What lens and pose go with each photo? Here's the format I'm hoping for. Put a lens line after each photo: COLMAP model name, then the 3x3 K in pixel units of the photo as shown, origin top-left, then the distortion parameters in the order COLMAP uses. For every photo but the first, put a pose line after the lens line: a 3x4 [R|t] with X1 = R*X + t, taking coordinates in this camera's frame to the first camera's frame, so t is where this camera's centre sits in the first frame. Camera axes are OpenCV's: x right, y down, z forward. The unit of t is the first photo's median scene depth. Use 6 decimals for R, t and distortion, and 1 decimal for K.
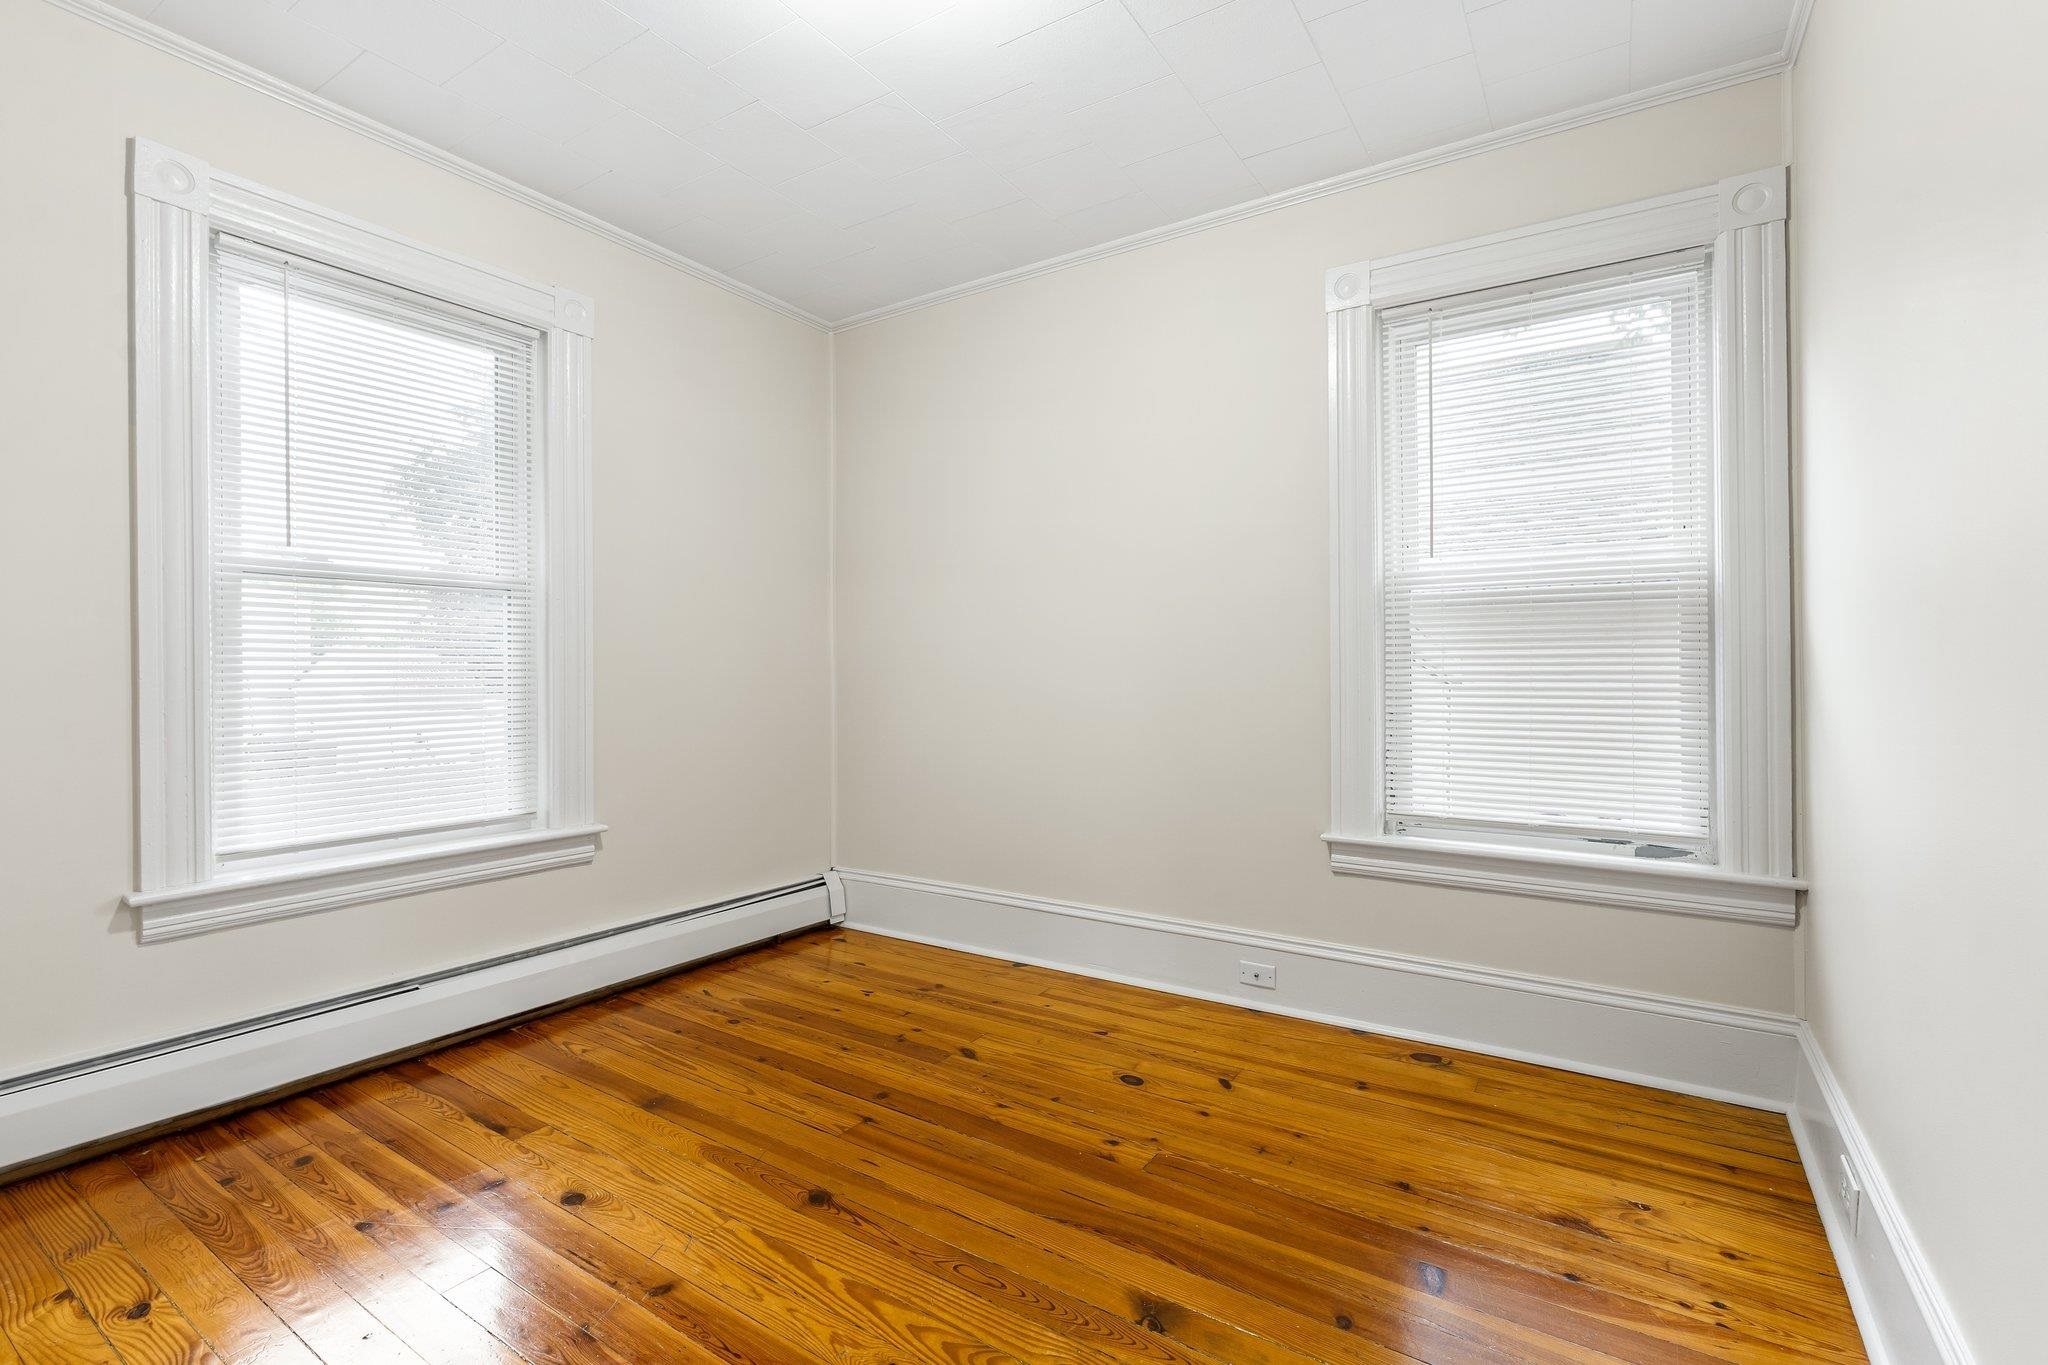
lens RADIAL K [[917.9, 0, 1029.0], [0, 917.9, 684.0], [0, 0, 1]] dist [-0.003514, 0.000562]
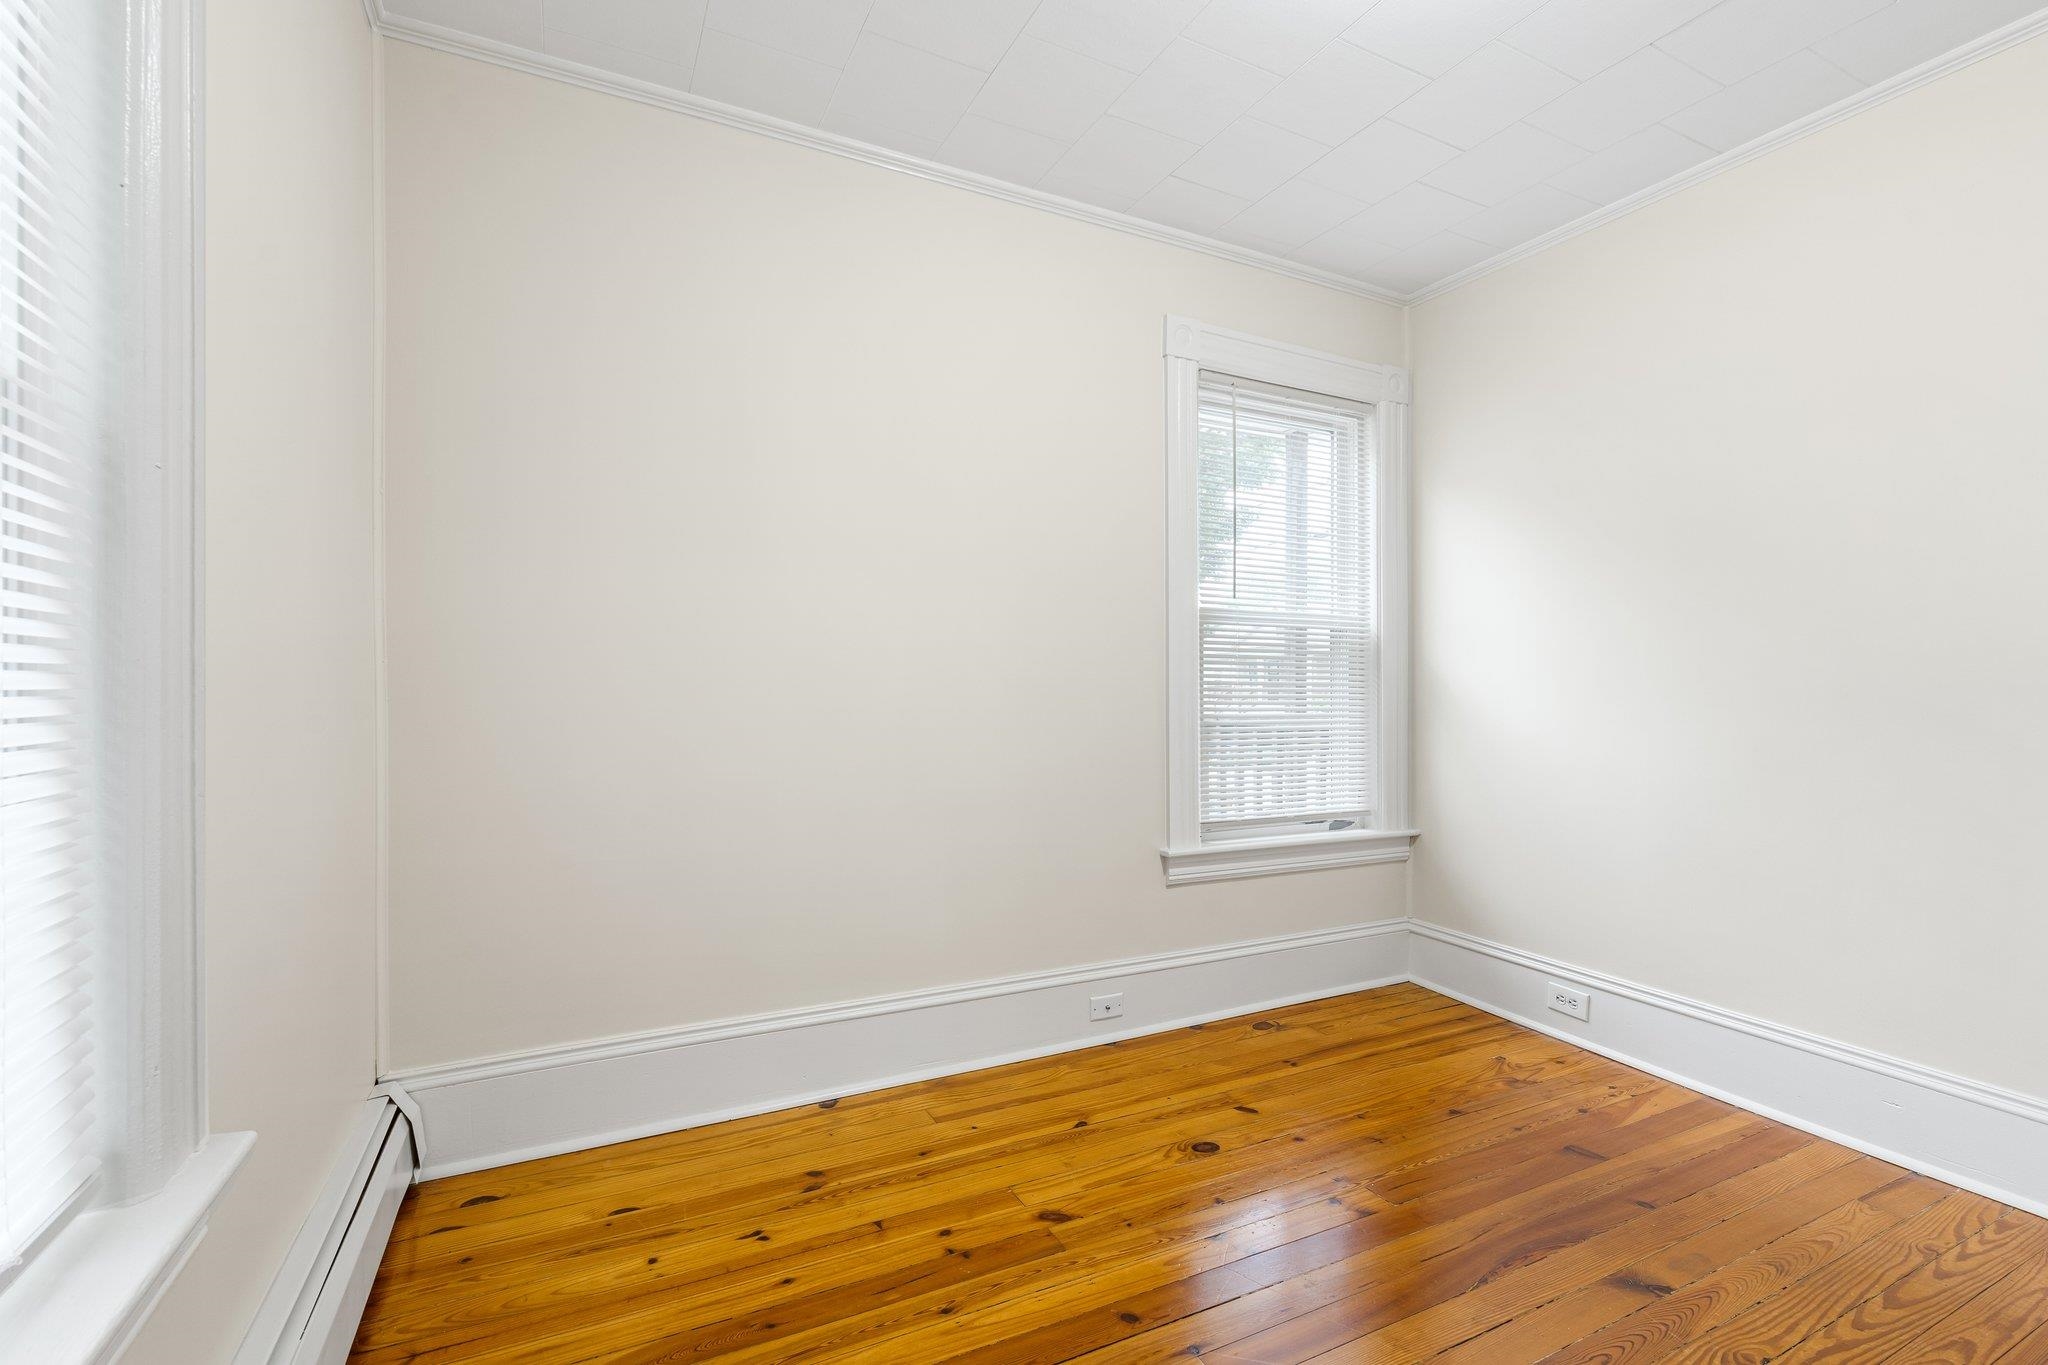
lens RADIAL K [[917.9, 0, 1029.0], [0, 917.9, 684.0], [0, 0, 1]] dist [-0.003514, 0.000562]
pose [[0.502627, 0.008453, 0.864462, -0.782273], [0.005335, 0.999903, -0.012880, -0.018888], [-0.864487, 0.011086, 0.502533, 0.699637]]
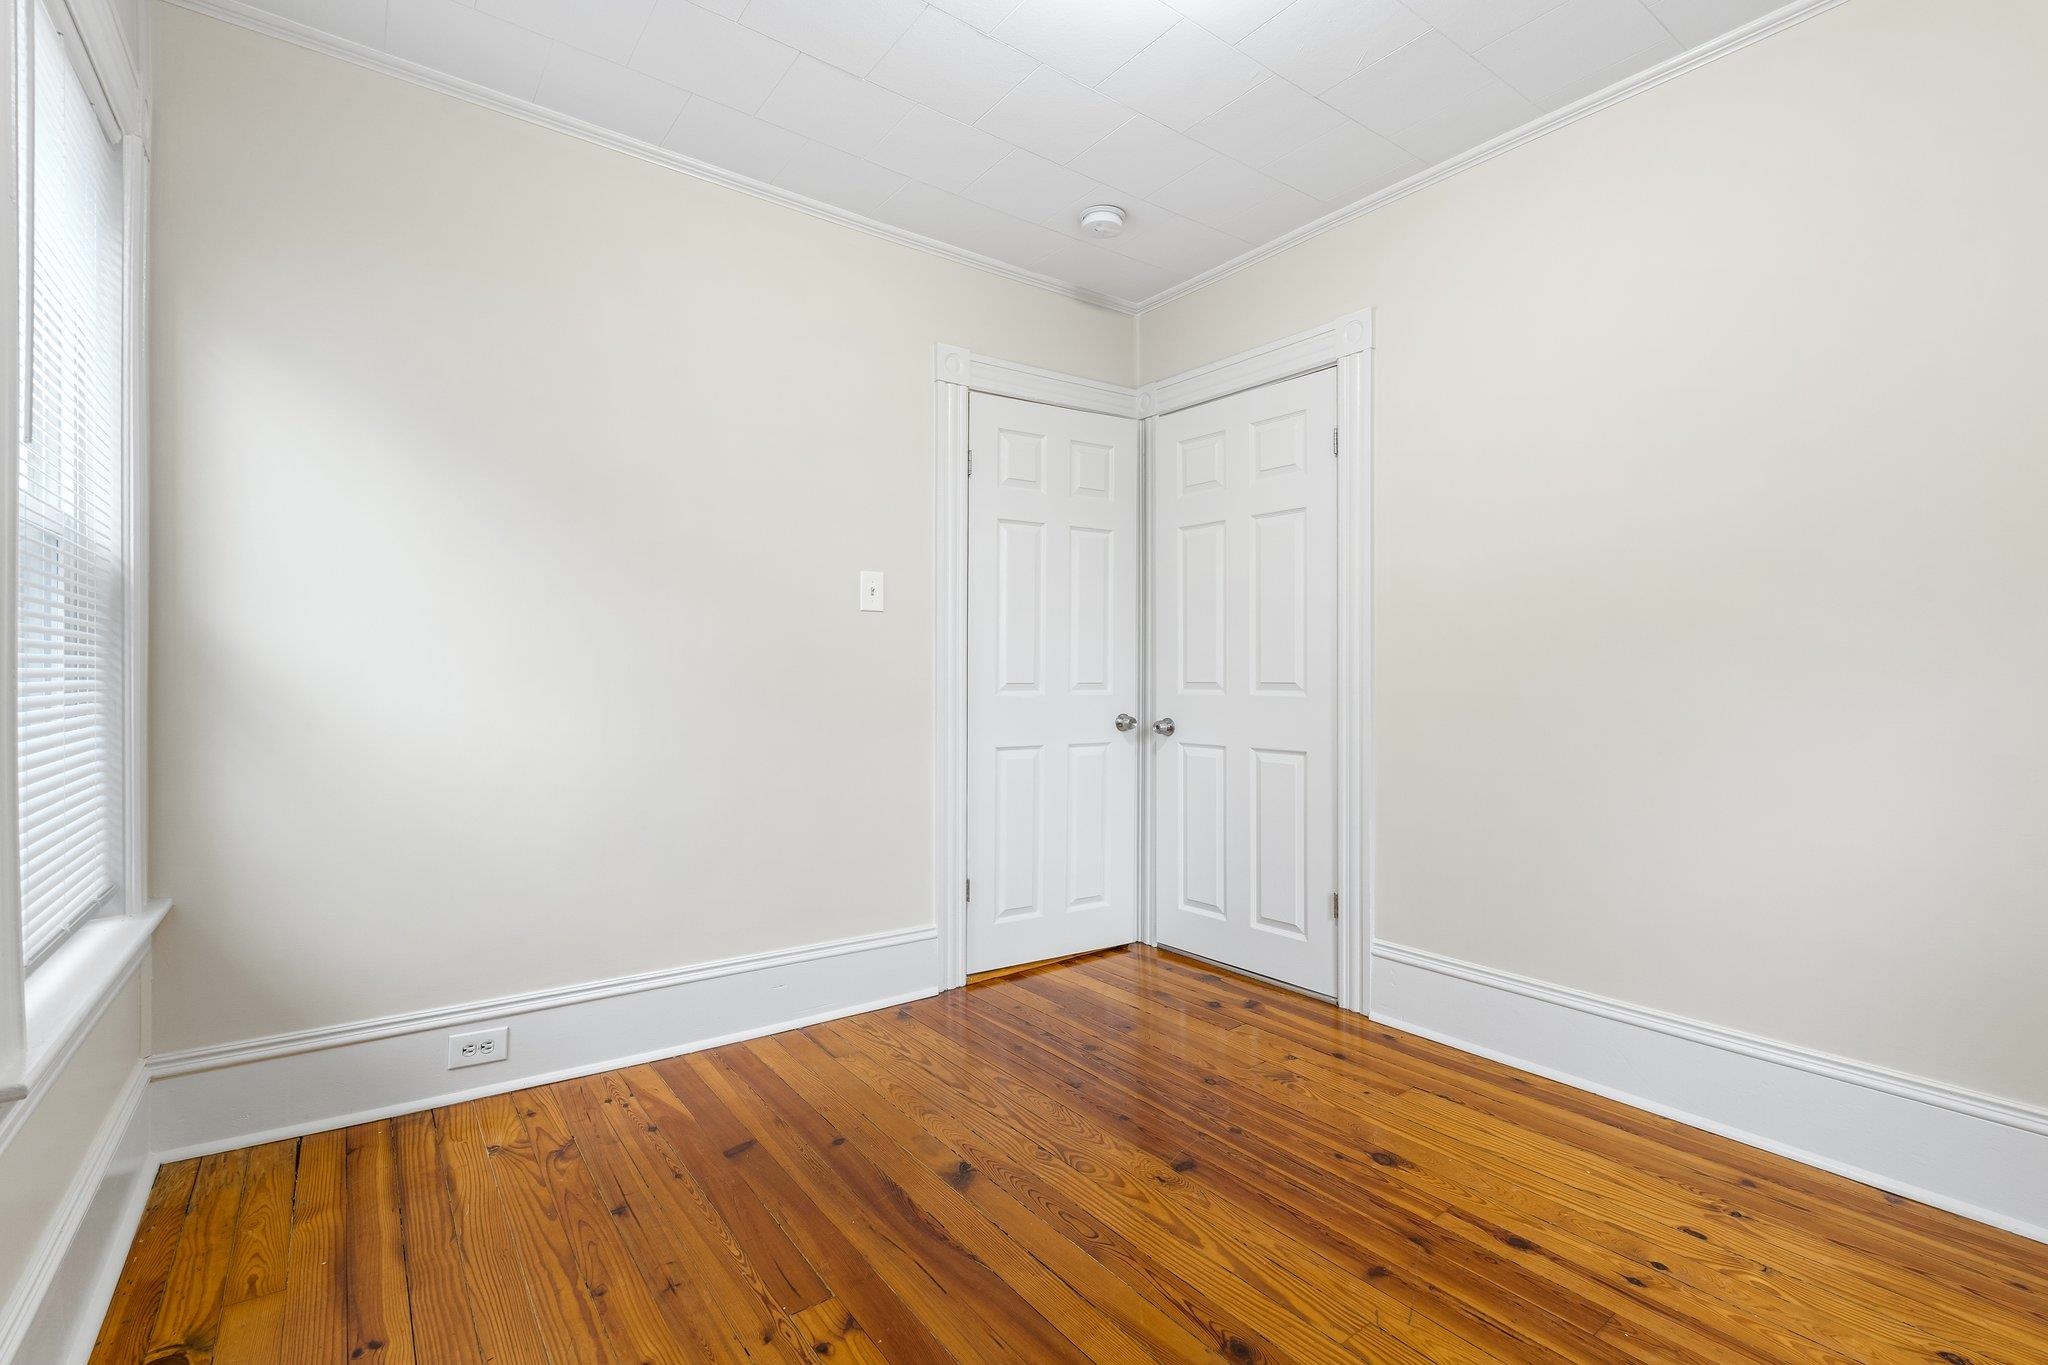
lens RADIAL K [[931.7, 0, 1028.9], [0, 931.7, 687.3], [0, 0, 1]] dist [-0.003056, 0.000146]
pose [[-0.936843, -0.003040, 0.349737, -0.266148], [0.006957, 0.999602, 0.027325, -0.017442], [-0.349681, 0.028033, -0.936449, 1.406425]]
